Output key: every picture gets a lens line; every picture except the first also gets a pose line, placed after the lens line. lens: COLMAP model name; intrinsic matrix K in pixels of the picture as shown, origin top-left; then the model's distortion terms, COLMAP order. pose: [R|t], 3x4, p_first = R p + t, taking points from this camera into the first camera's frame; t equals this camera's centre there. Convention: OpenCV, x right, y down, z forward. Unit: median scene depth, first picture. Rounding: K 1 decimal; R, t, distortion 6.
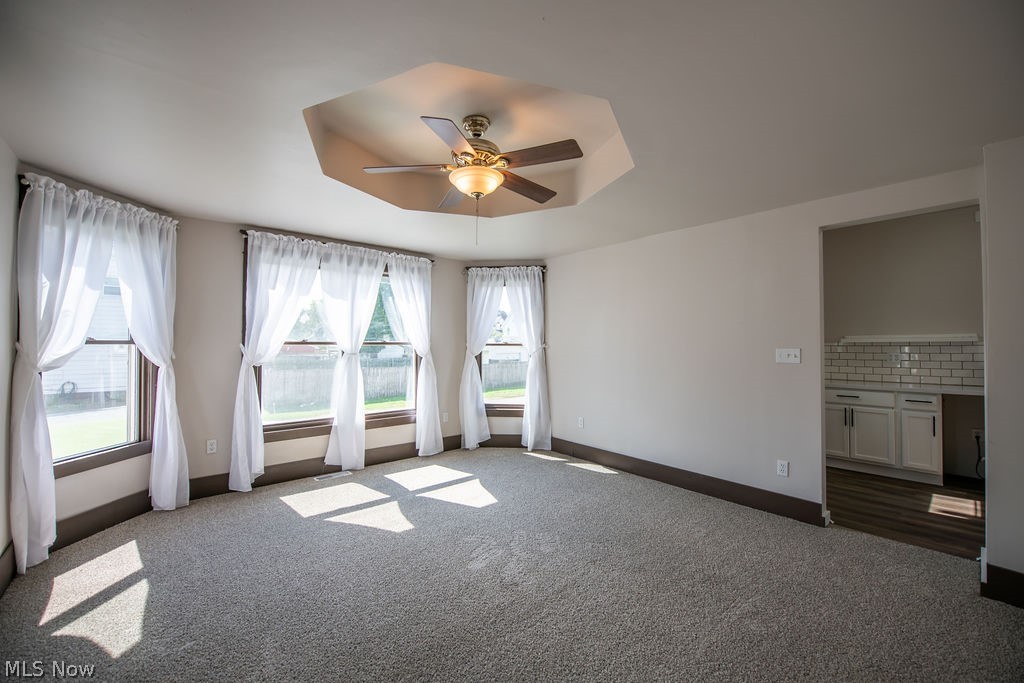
lens RADIAL K [[407.9, 0, 509.3], [0, 407.9, 339.2], [0, 0, 1]] dist [-0.018261, -0.000397]
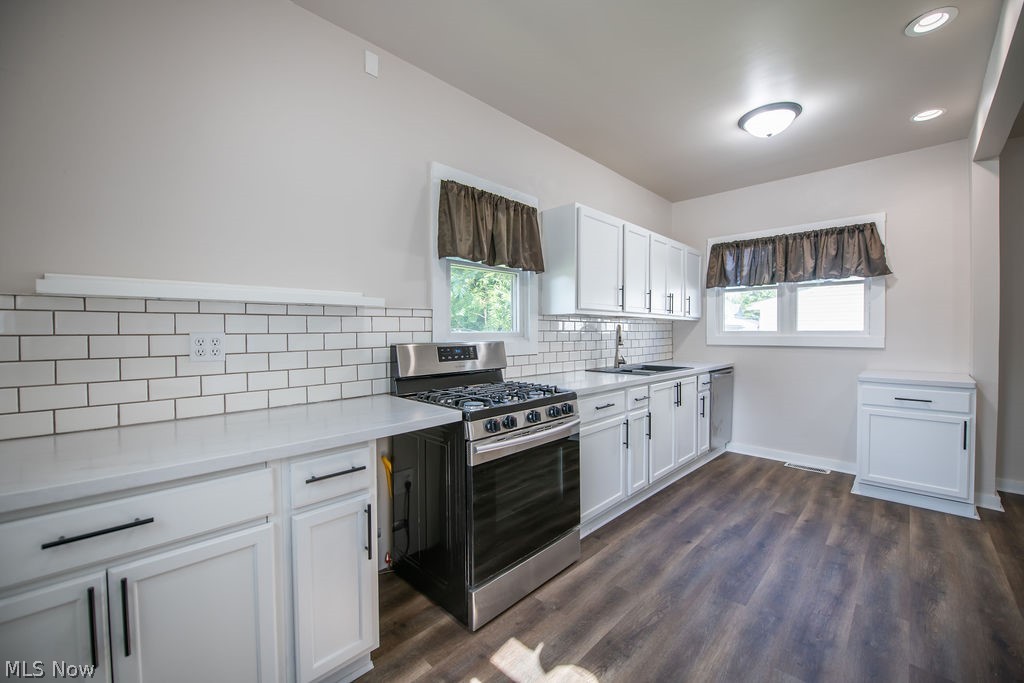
lens RADIAL K [[407.9, 0, 512.6], [0, 407.9, 336.4], [0, 0, 1]] dist [-0.018261, -0.000397]
pose [[-0.079049, -0.012239, 0.996796, 0.651433], [-0.008152, 0.999899, 0.011631, 0.034108], [-0.996837, -0.007206, -0.079141, 0.848417]]
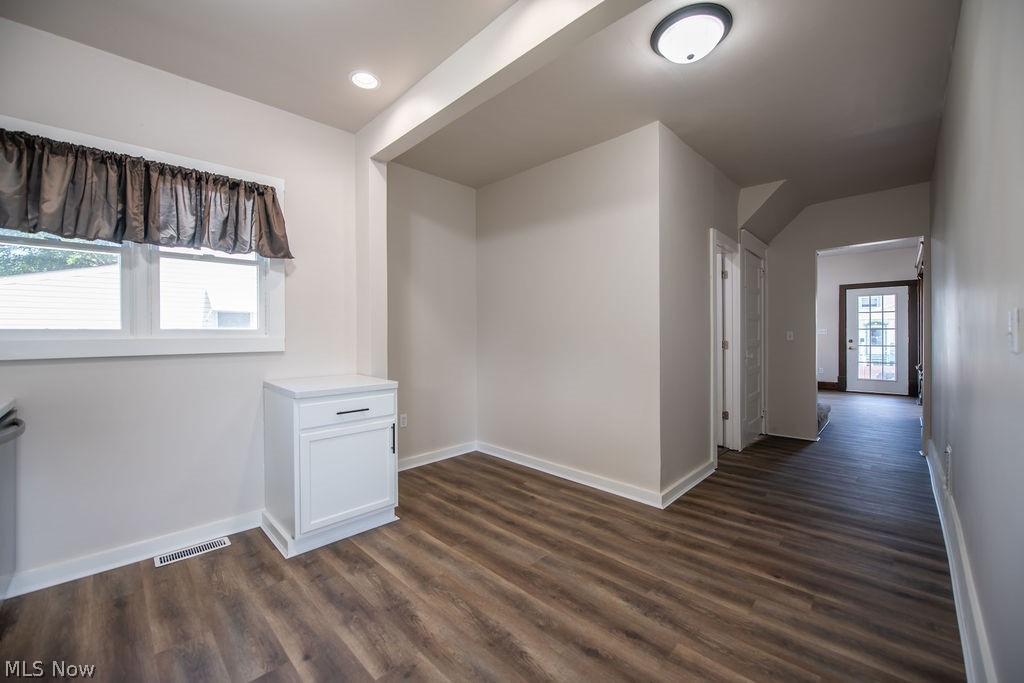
lens RADIAL K [[407.9, 0, 512.4], [0, 407.9, 334.8], [0, 0, 1]] dist [-0.018261, -0.000397]
pose [[-0.997003, 0.006965, -0.077047, 1.105103], [0.007656, 0.999933, -0.008678, 0.043472], [0.076982, -0.009242, -0.996990, 0.703822]]
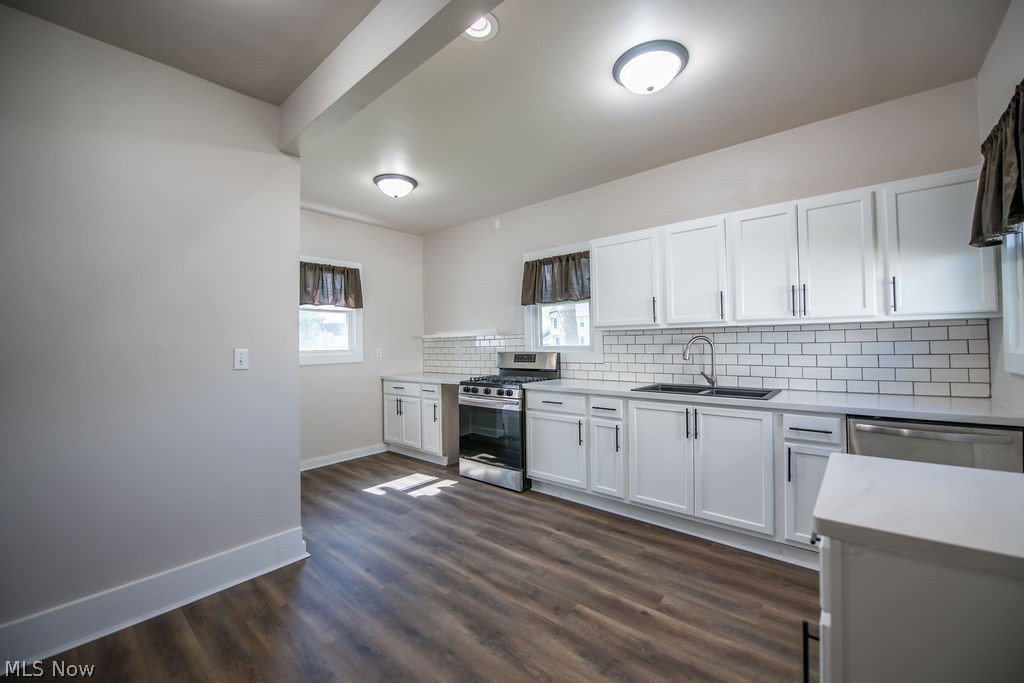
lens RADIAL K [[407.9, 0, 514.6], [0, 407.9, 341.2], [0, 0, 1]] dist [-0.018261, -0.000397]
pose [[0.988892, -0.015142, 0.147862, 1.054399], [0.014890, 0.999885, 0.002808, 0.019193], [-0.147888, -0.000576, 0.989004, -0.137392]]
